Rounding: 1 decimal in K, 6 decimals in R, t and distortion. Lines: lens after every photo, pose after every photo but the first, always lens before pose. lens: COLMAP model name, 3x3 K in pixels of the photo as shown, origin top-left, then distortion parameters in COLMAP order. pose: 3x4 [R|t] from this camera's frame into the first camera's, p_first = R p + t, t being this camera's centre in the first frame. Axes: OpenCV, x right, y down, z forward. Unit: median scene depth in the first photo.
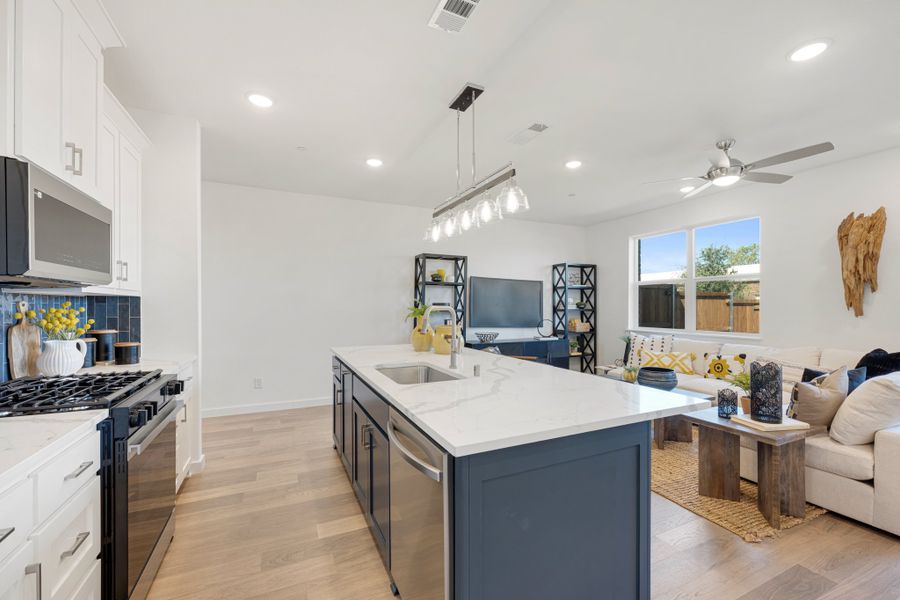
lens RADIAL K [[362.6, 0, 451.2], [0, 362.6, 305.7], [0, 0, 1]] dist [0.000358, 0.000350]
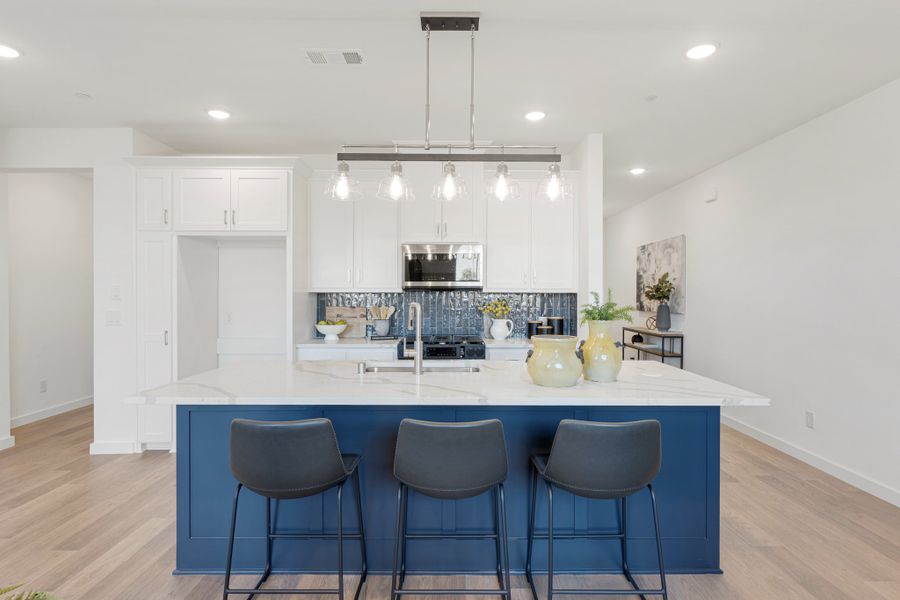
lens RADIAL K [[484.3, 0, 452.5], [0, 484.3, 296.7], [0, 0, 1]] dist [-0.003540, -0.001385]
pose [[-0.424317, 0.000362, -0.905514, 0.571725], [-0.003325, 0.999993, 0.001958, -0.008661], [0.905508, 0.003842, -0.424313, 0.859862]]
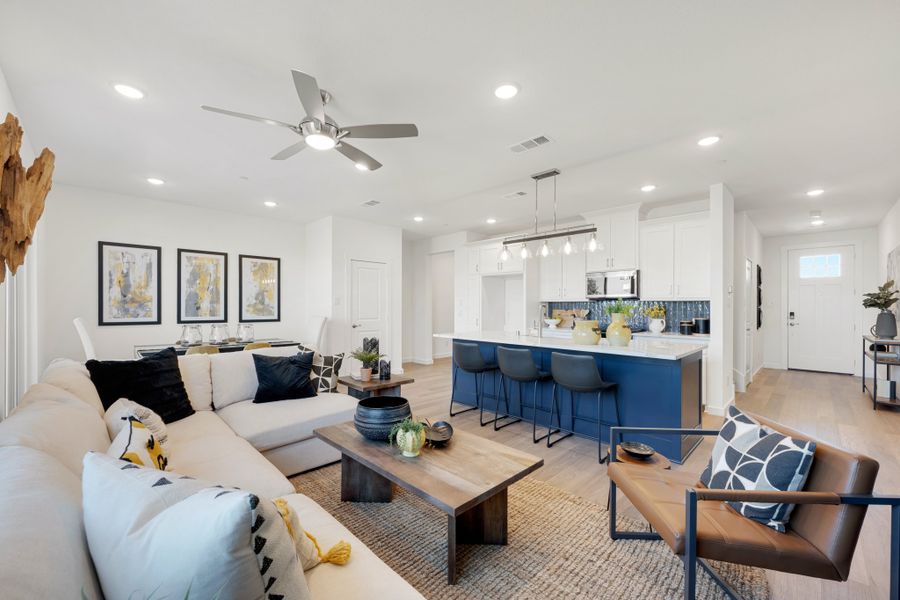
lens RADIAL K [[362.6, 0, 447.1], [0, 362.6, 306.6], [0, 0, 1]] dist [0.000358, 0.000350]
pose [[-0.945121, -0.006872, -0.326647, 0.596506], [-0.007584, 0.999971, 0.000906, 0.008304], [0.326631, 0.003334, -0.945146, 1.433132]]
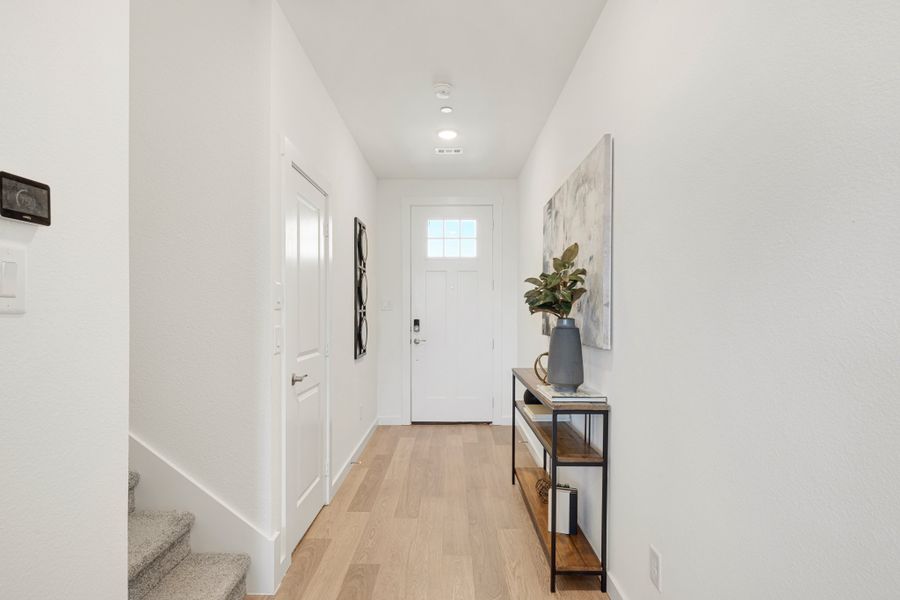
lens RADIAL K [[484.3, 0, 447.3], [0, 484.3, 305.9], [0, 0, 1]] dist [-0.003540, -0.001385]
pose [[-0.437900, -0.012062, -0.898943, -0.454533], [-0.005828, 0.999927, -0.010578, 0.001494], [0.899005, 0.000607, -0.437939, 0.945388]]
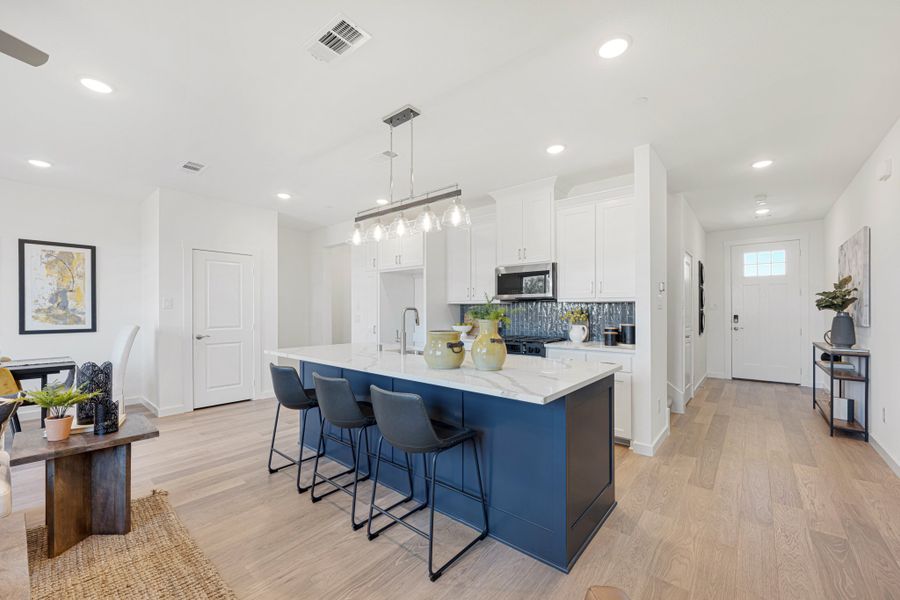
lens RADIAL K [[362.6, 0, 448.9], [0, 362.6, 309.4], [0, 0, 1]] dist [0.000358, 0.000350]
pose [[-0.911713, -0.003820, -0.410809, 0.224655], [-0.002872, 0.999992, -0.002925, 0.007725], [0.410817, -0.001487, -0.911717, 1.240611]]
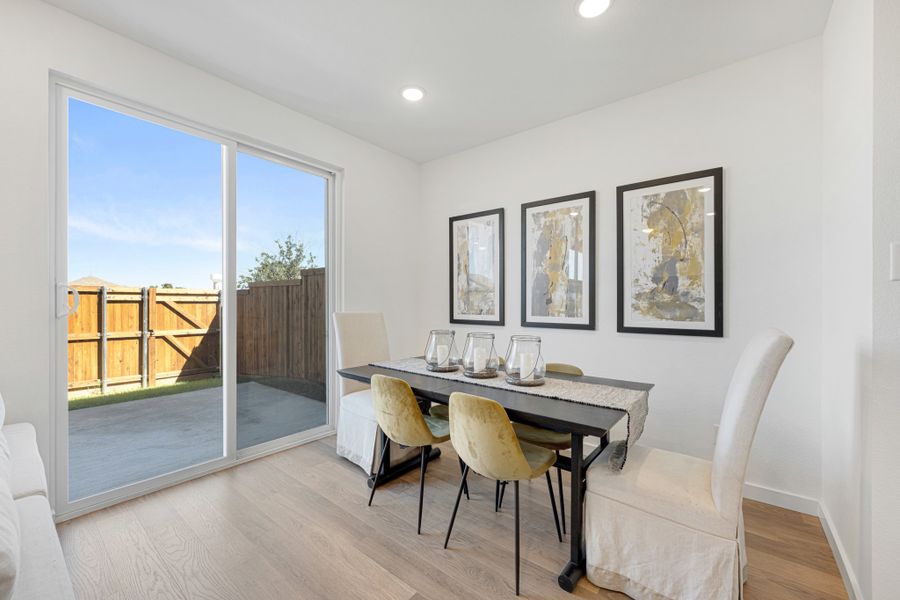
lens RADIAL K [[362.6, 0, 445.2], [0, 362.6, 301.6], [0, 0, 1]] dist [0.000358, 0.000350]
pose [[-0.428467, -0.002875, 0.903553, 0.435762], [-0.005002, 0.999987, 0.000810, 0.023206], [-0.903544, -0.004172, -0.428476, 0.394943]]
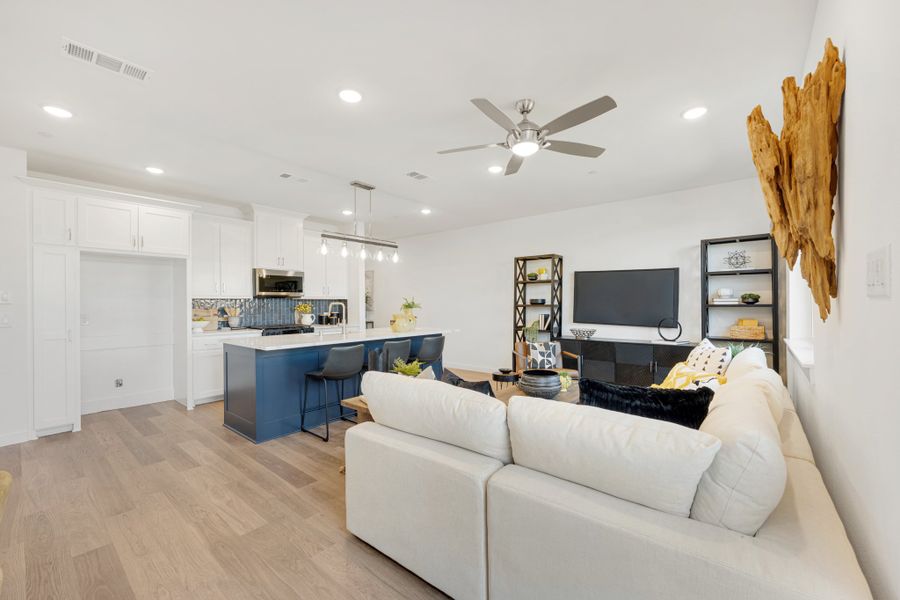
lens RADIAL K [[362.6, 0, 442.3], [0, 362.6, 299.0], [0, 0, 1]] dist [0.000358, 0.000350]
pose [[0.413577, -0.018487, -0.910281, 1.111299], [0.006664, 0.999829, -0.017278, 0.012566], [0.910445, 0.001080, 0.413630, 0.369460]]
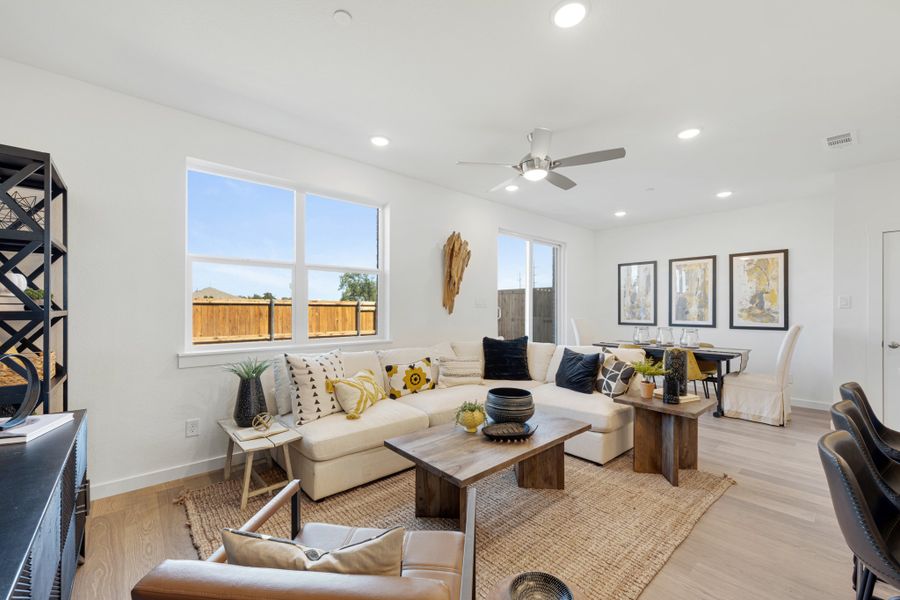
lens RADIAL K [[362.6, 0, 445.5], [0, 362.6, 309.1], [0, 0, 1]] dist [0.000358, 0.000350]
pose [[-0.269067, -0.004495, 0.963111, -0.077663], [-0.004115, 0.999985, 0.003517, 0.007695], [-0.963113, -0.003017, -0.269082, 1.157045]]
